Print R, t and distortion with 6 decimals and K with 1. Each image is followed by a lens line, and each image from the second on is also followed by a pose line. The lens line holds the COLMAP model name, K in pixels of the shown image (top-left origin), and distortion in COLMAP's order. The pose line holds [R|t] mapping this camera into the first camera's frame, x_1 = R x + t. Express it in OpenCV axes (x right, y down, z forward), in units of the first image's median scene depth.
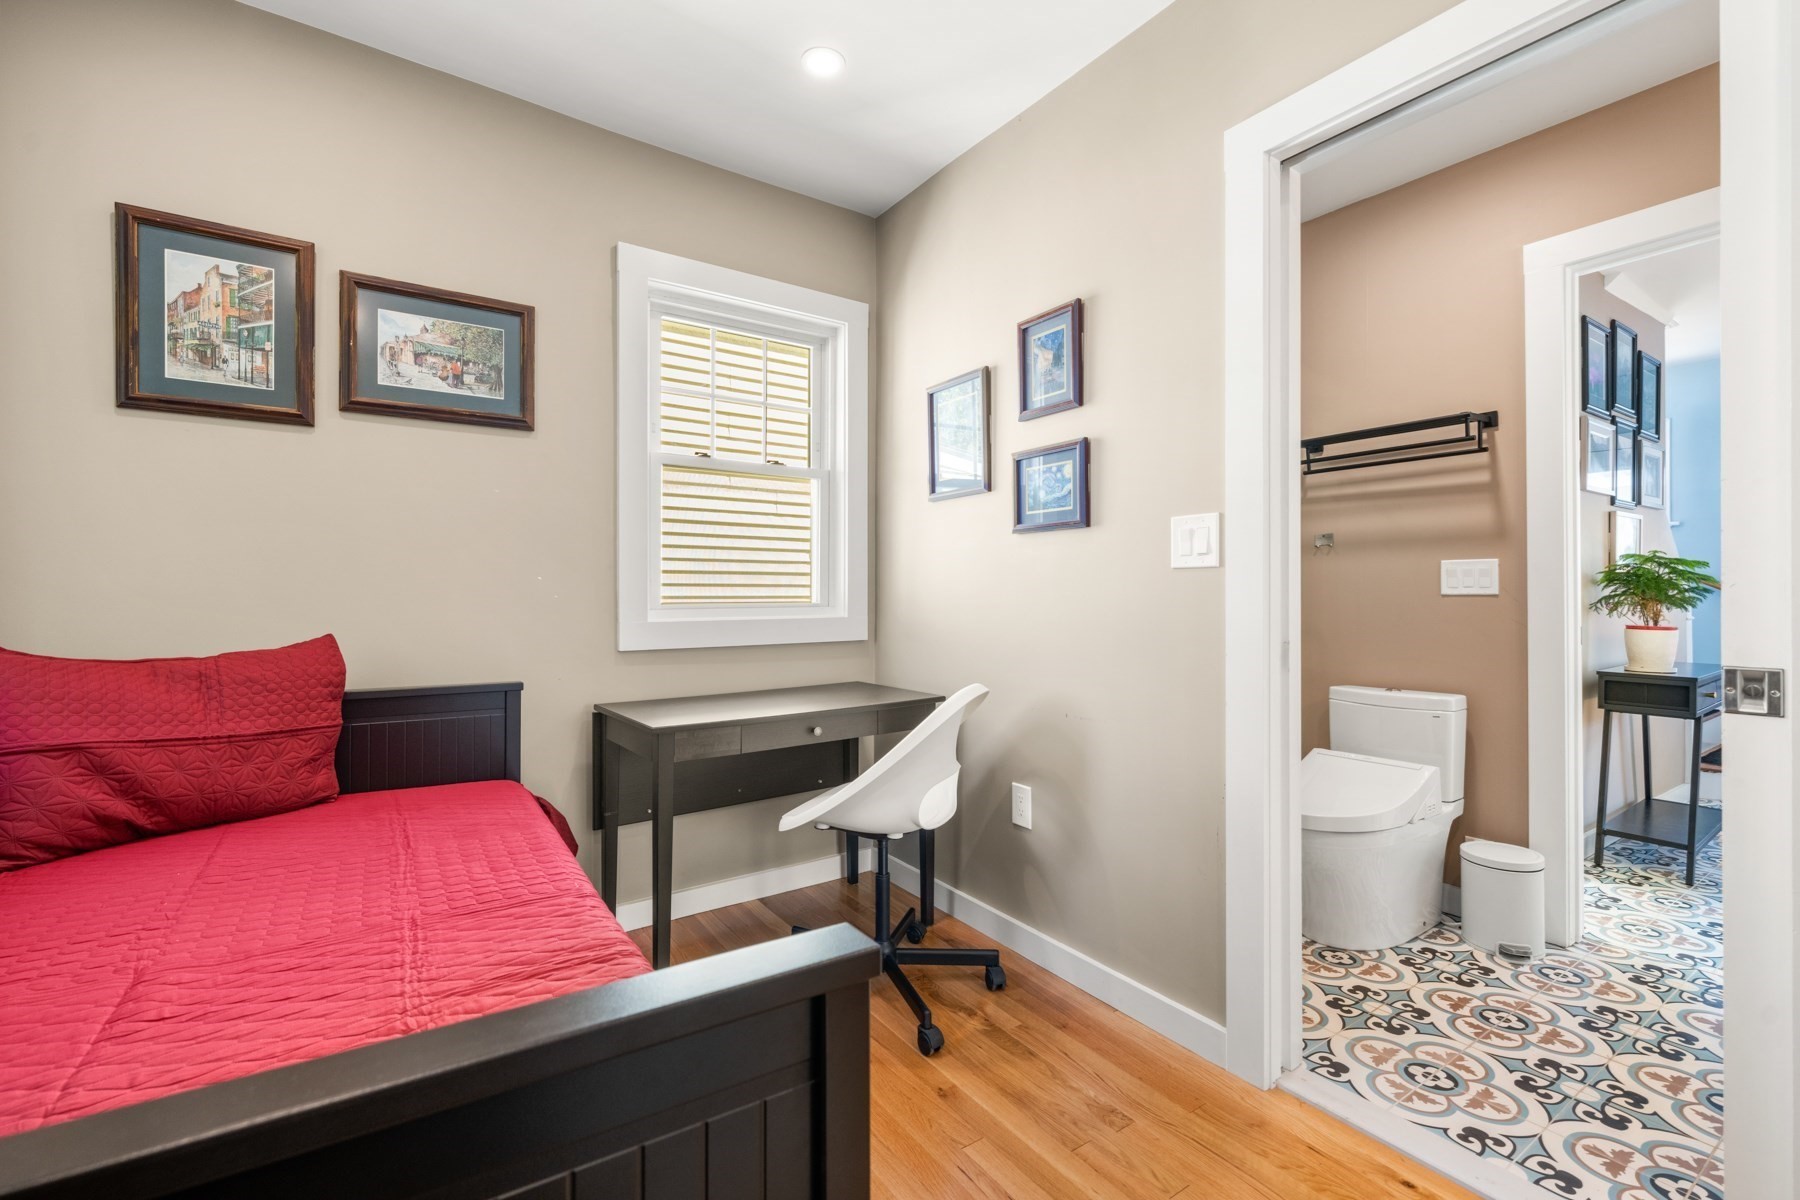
lens RADIAL K [[770.7, 0, 894.6], [0, 770.7, 594.1], [0, 0, 1]] dist [0.002470, 0.000359]
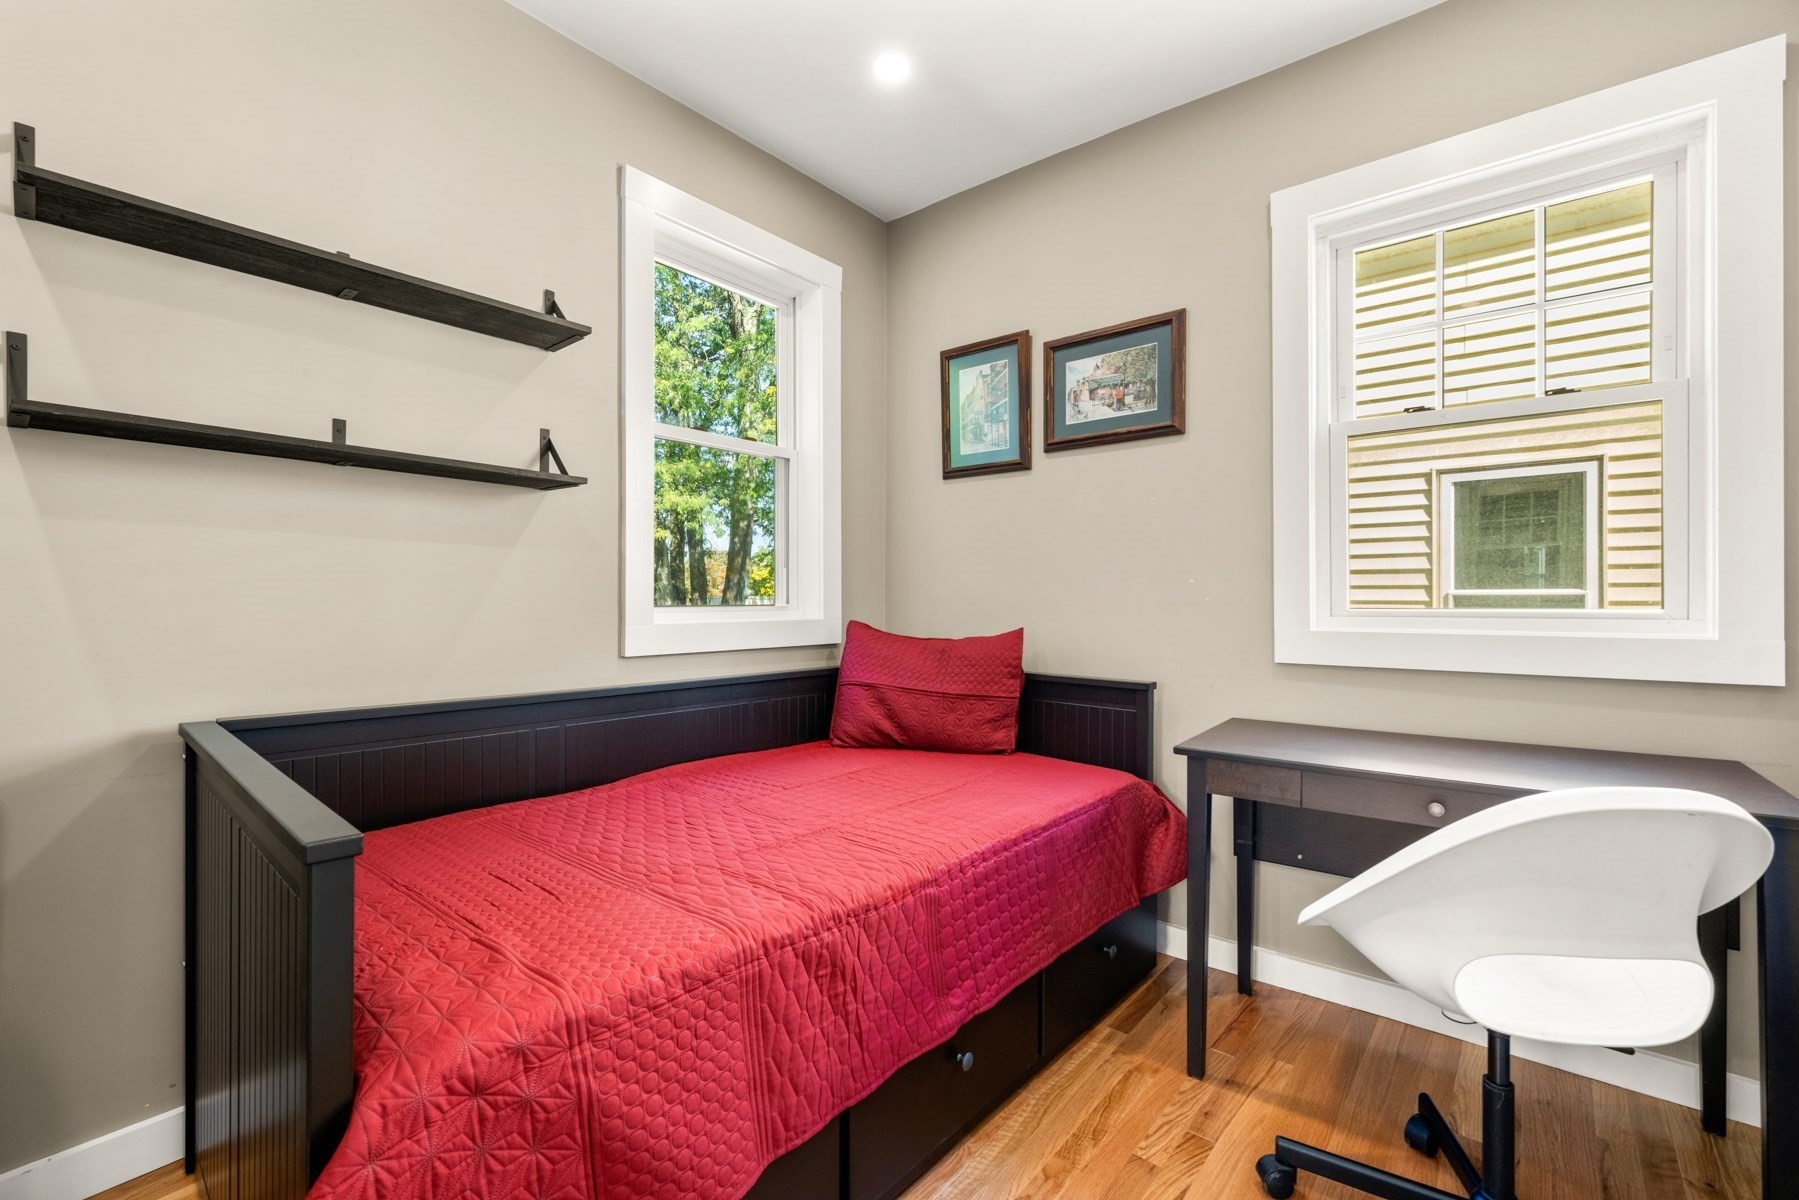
lens RADIAL K [[758.3, 0, 909.2], [0, 758.3, 598.8], [0, 0, 1]] dist [0.002998, 0.000616]
pose [[0.289698, 0.000941, -0.957118, 0.435627], [-0.001711, 0.999998, 0.000465, 0.002951], [0.957117, 0.001503, 0.289699, 0.445369]]
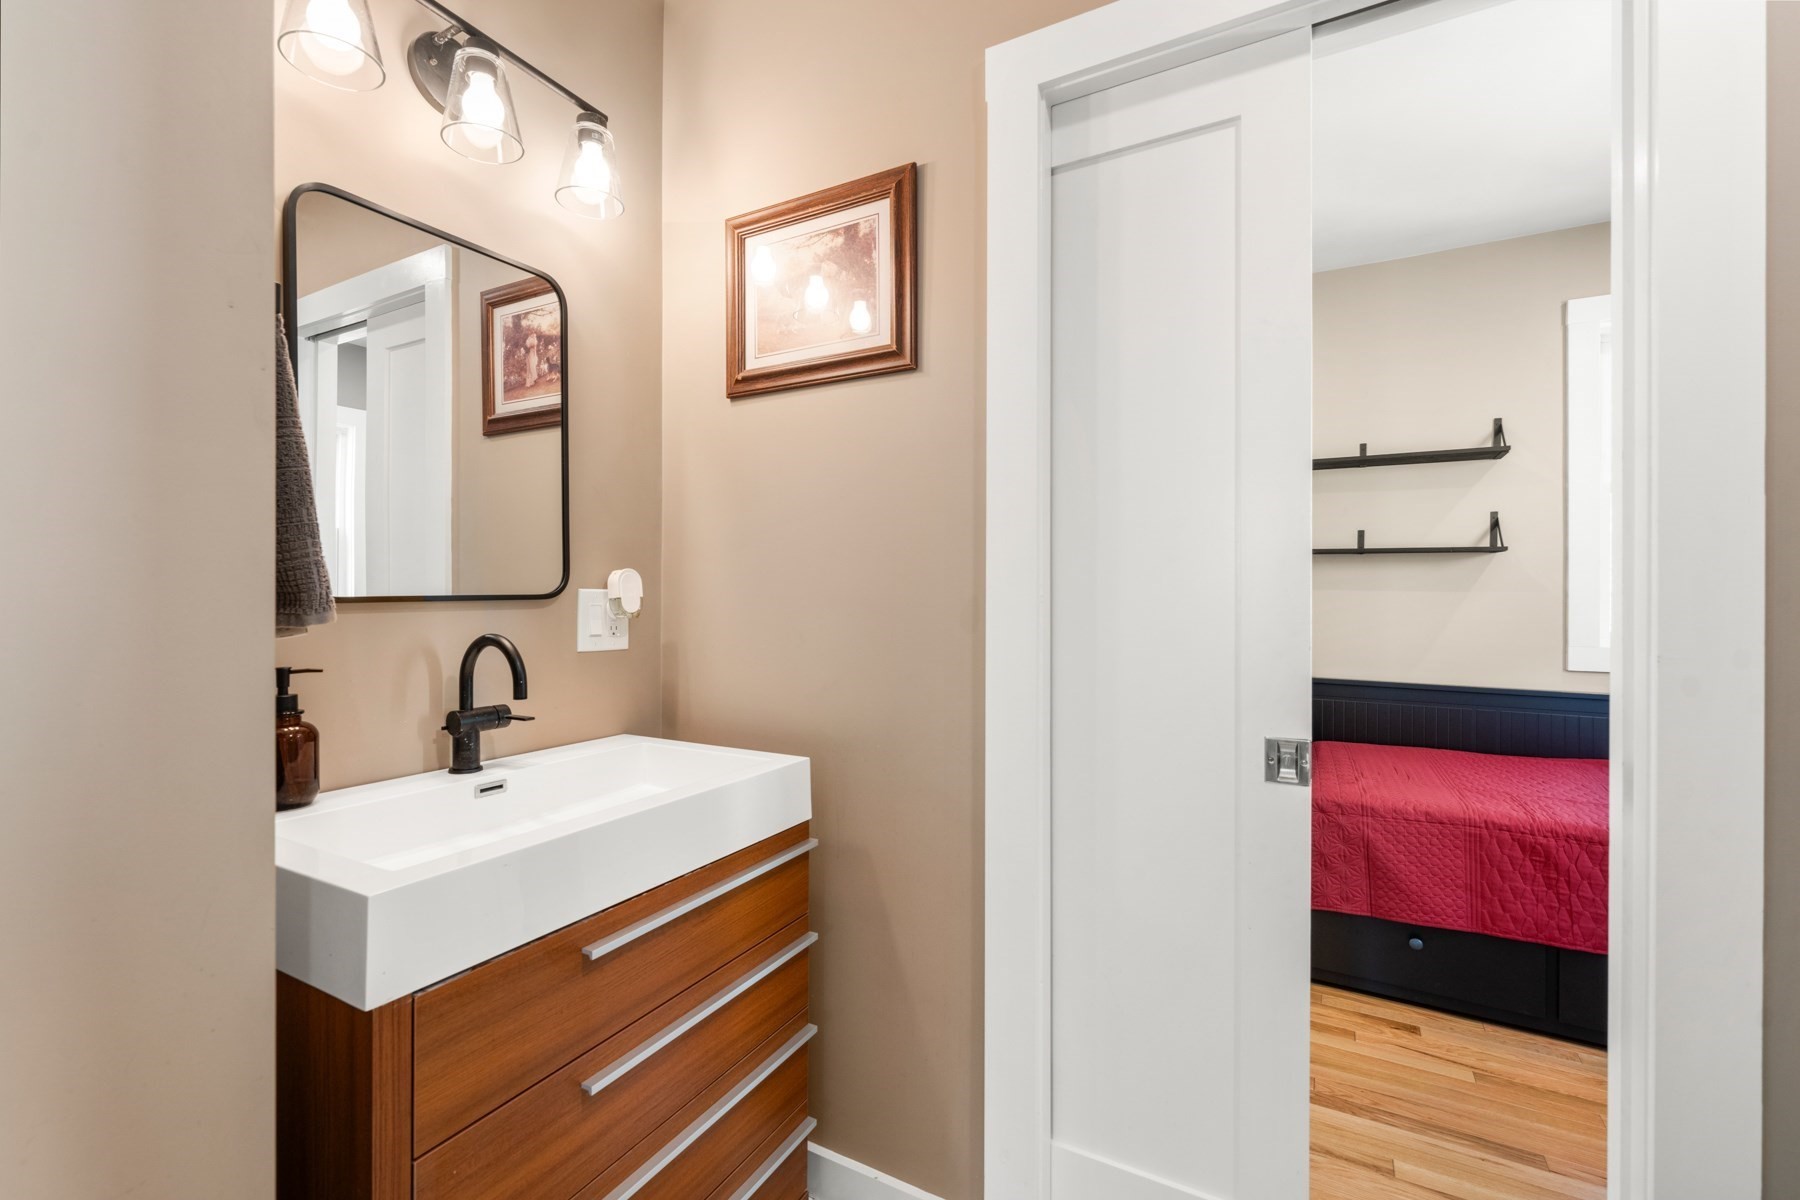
lens RADIAL K [[758.7, 0, 915.2], [0, 758.7, 596.4], [0, 0, 1]] dist [0.002998, 0.000616]
pose [[-0.886976, -0.003856, -0.461799, 1.977478], [-0.000709, 0.999975, -0.006988, -0.108987], [0.461815, -0.005870, -0.886957, 2.042052]]
